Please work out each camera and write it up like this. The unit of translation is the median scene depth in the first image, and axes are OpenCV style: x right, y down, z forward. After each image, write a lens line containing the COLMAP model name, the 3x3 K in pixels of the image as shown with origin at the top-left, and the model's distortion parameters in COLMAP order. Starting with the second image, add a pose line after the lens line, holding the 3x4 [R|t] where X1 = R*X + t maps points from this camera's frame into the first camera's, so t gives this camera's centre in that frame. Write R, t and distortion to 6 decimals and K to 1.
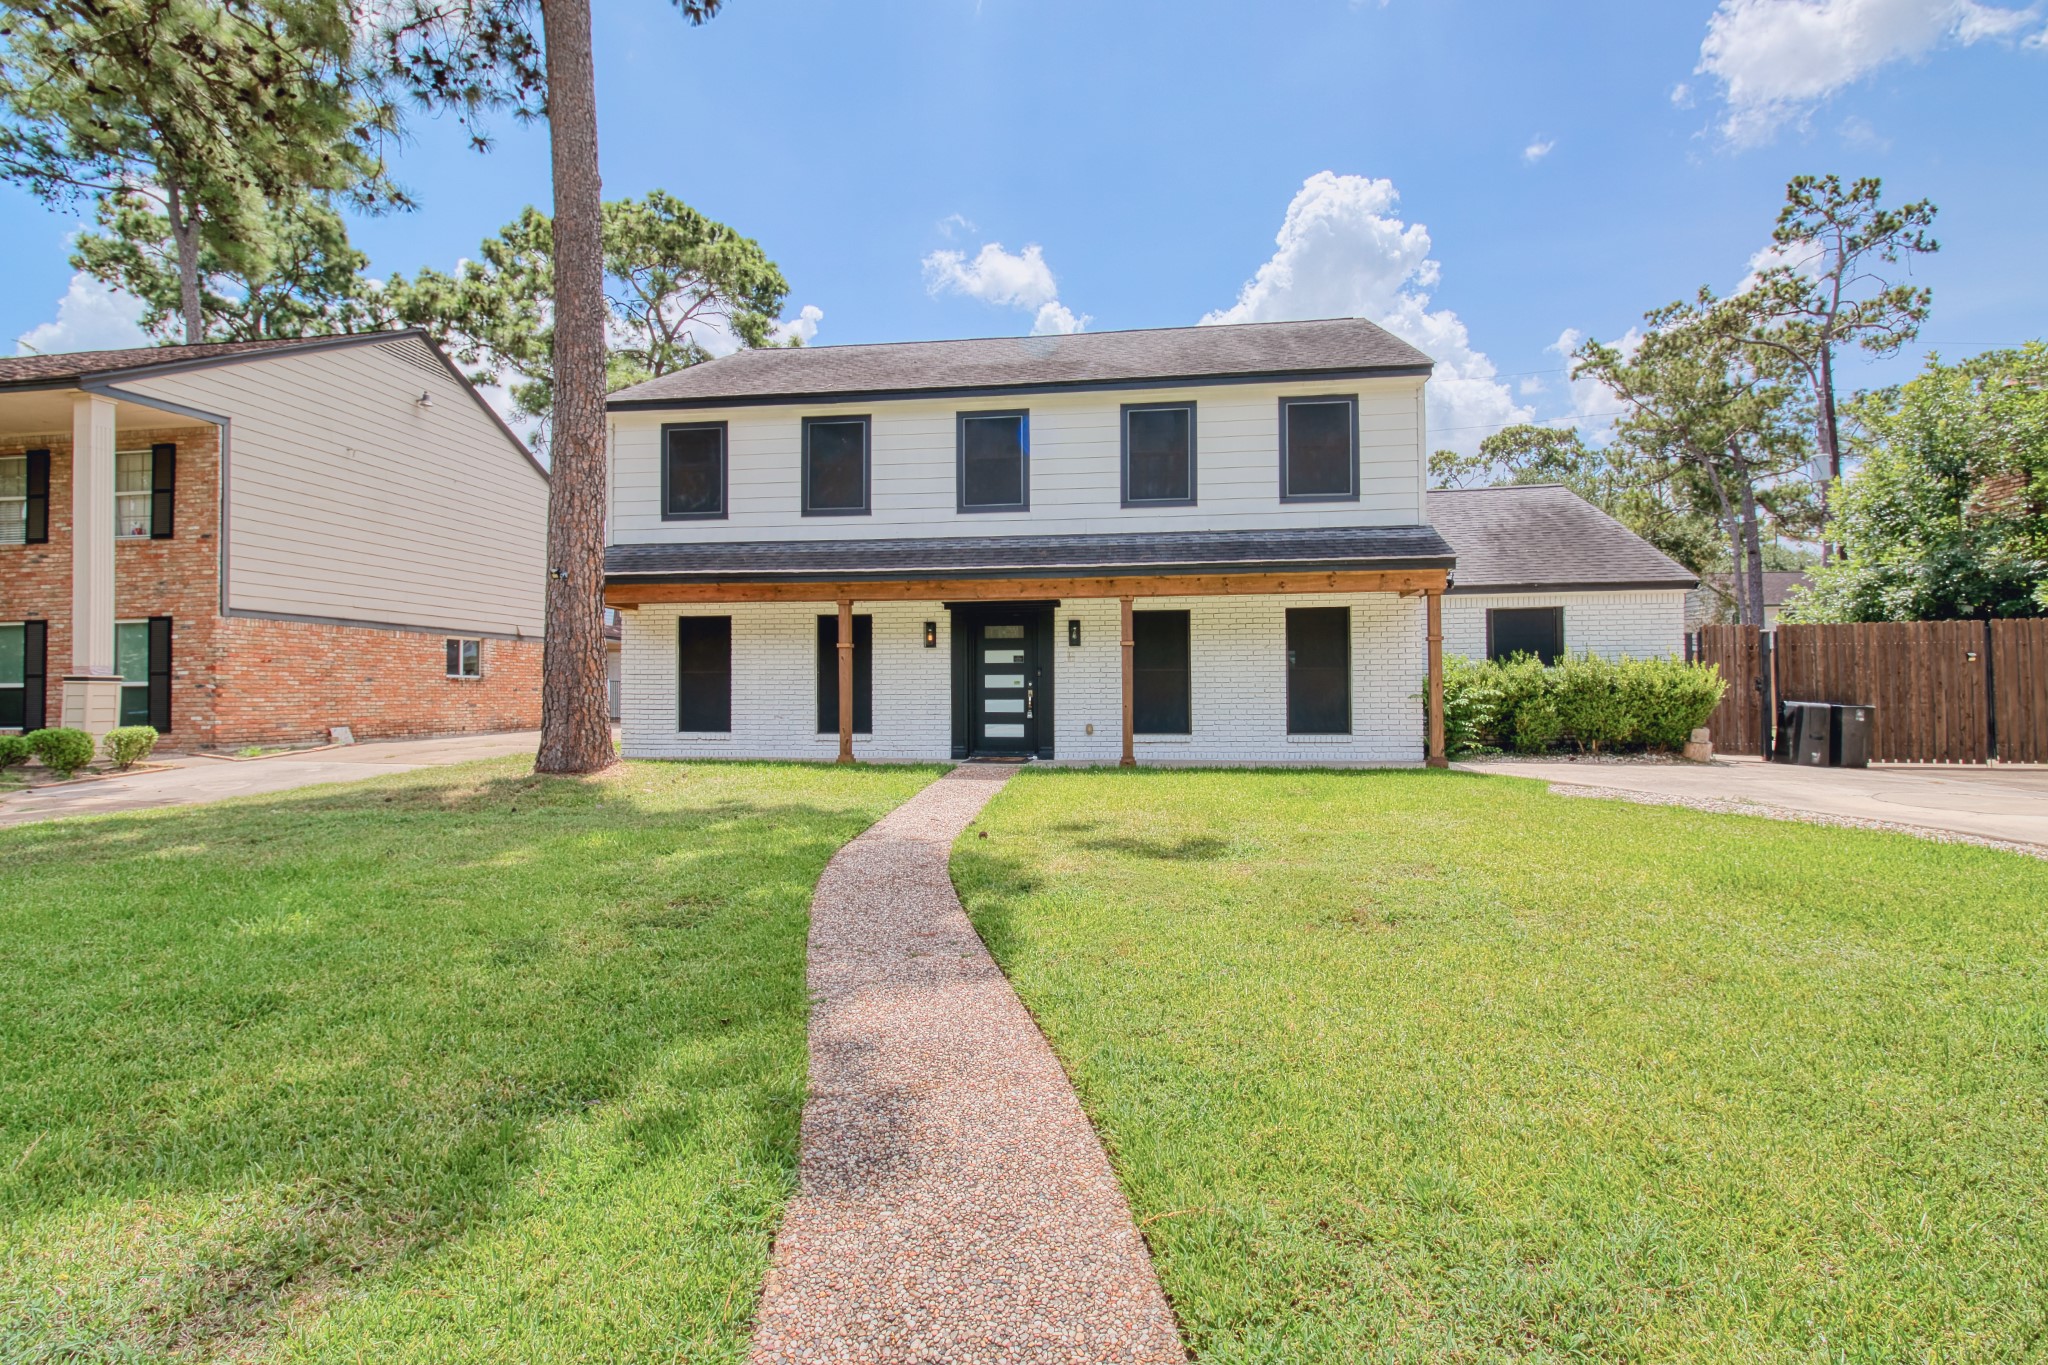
lens RADIAL K [[963.9, 0, 1025.6], [0, 963.9, 671.1], [0, 0, 1]] dist [0.005253, -0.000172]
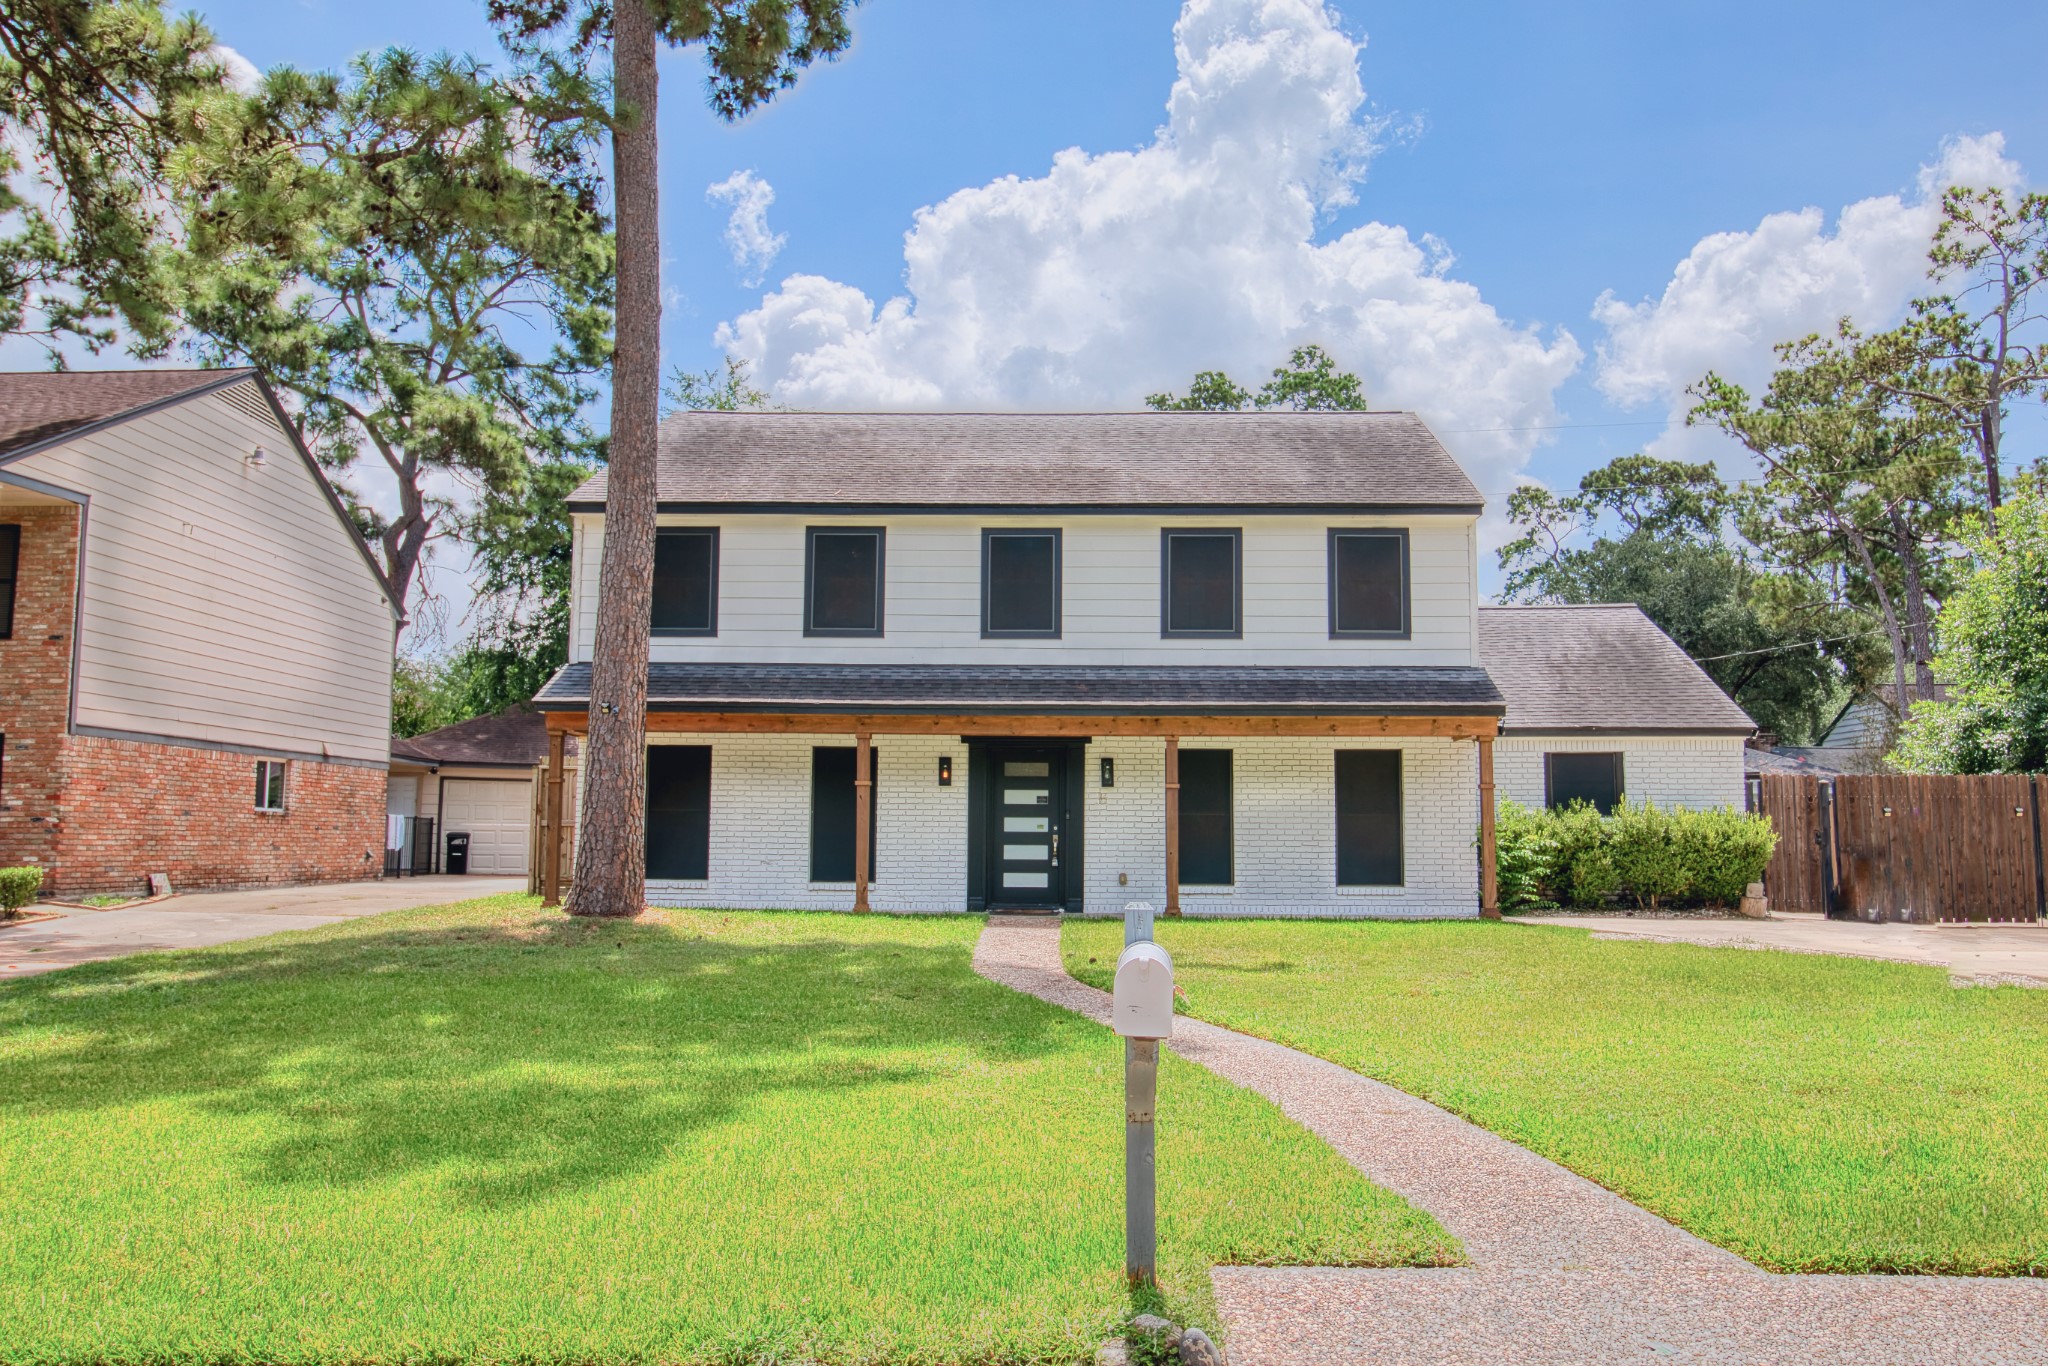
lens RADIAL K [[1627.1, 0, 1024.0], [0, 1627.1, 683.0], [0, 0, 1]] dist [0.012357, 0.002722]
pose [[0.994692, 0.020752, 0.100785, -0.180485], [-0.013051, 0.996986, -0.076478, -0.004986], [-0.102069, 0.074756, 0.991964, -0.511182]]
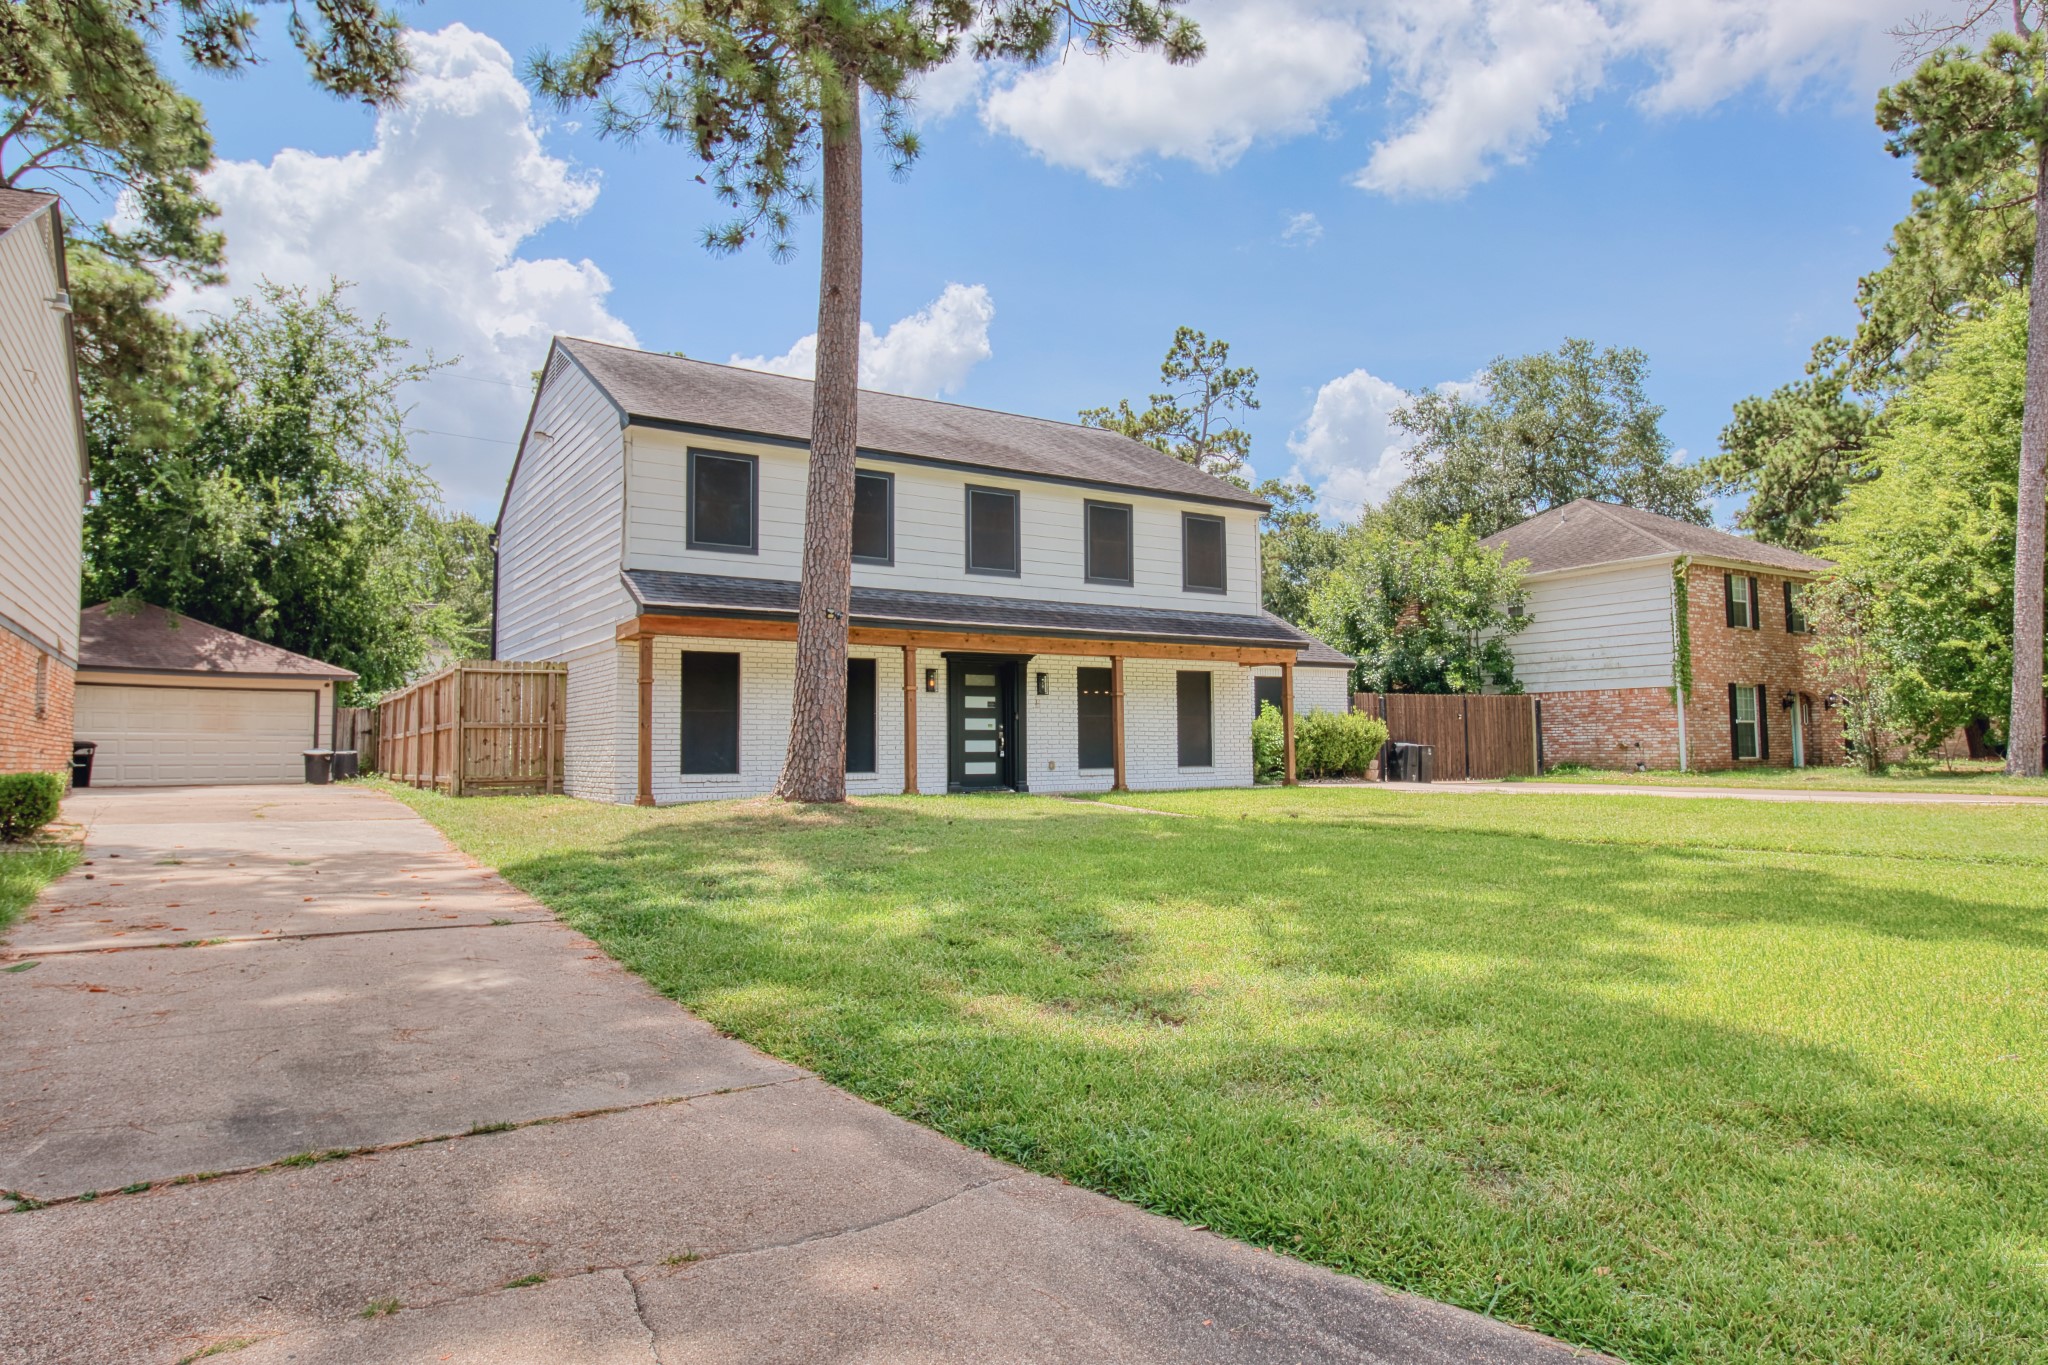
lens RADIAL K [[1245.3, 0, 1024.0], [0, 1245.3, 682.5], [0, 0, 1]] dist [0.000379, -0.000447]
pose [[0.757906, 0.035228, 0.651412, -0.937813], [-0.009012, 0.999011, -0.043541, 0.025026], [-0.652301, 0.027130, 0.757474, -0.133416]]
